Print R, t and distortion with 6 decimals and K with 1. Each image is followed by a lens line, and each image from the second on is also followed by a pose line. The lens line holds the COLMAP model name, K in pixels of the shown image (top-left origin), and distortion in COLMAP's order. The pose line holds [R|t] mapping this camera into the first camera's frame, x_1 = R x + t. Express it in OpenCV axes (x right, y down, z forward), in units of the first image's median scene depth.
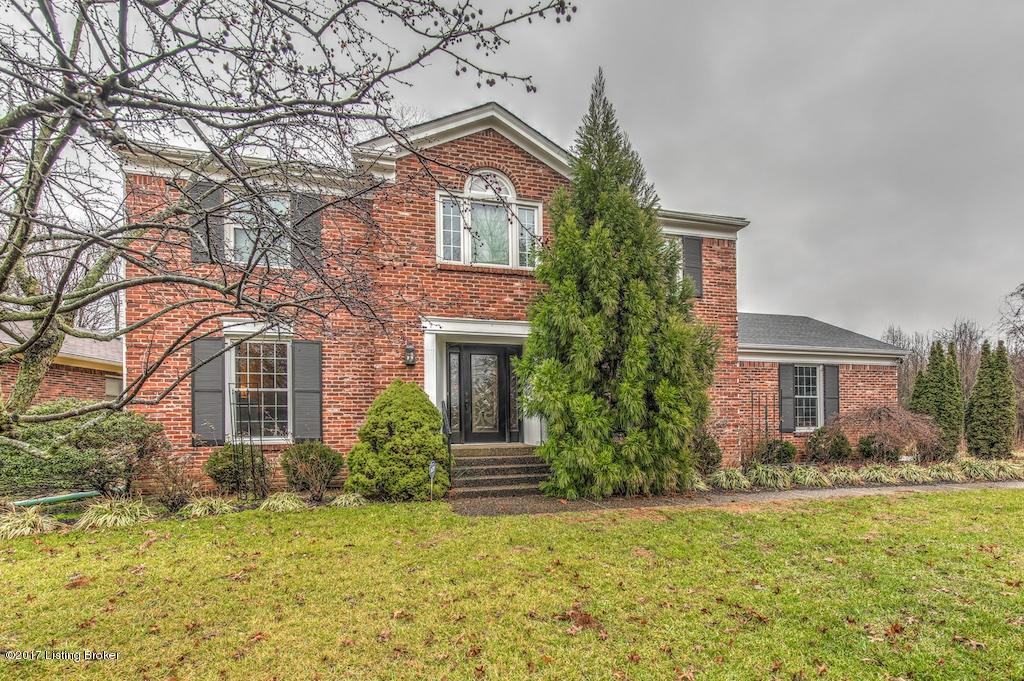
lens RADIAL K [[385.2, 0, 511.9], [0, 385.2, 344.5], [0, 0, 1]] dist [0.000888, -0.000130]
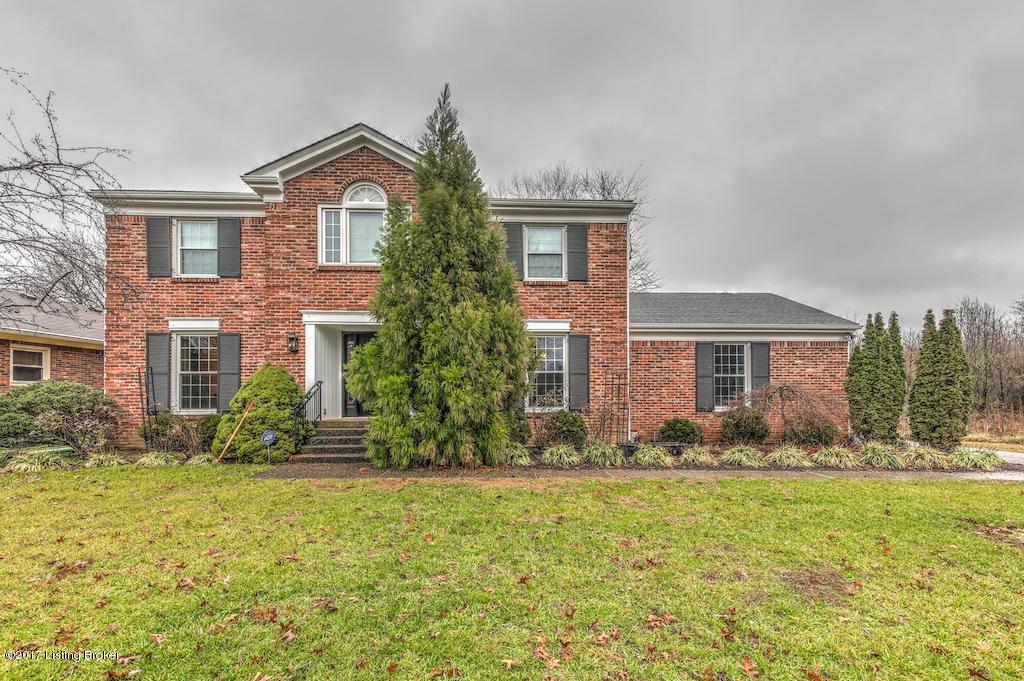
lens RADIAL K [[327.3, 0, 512.0], [0, 327.3, 335.6], [0, 0, 1]] dist [0.001900, 0.000131]
pose [[0.981060, -0.030644, -0.191263, 0.569021], [0.031124, 0.999515, -0.000499, 0.024904], [0.191185, -0.005463, 0.981539, 0.114994]]
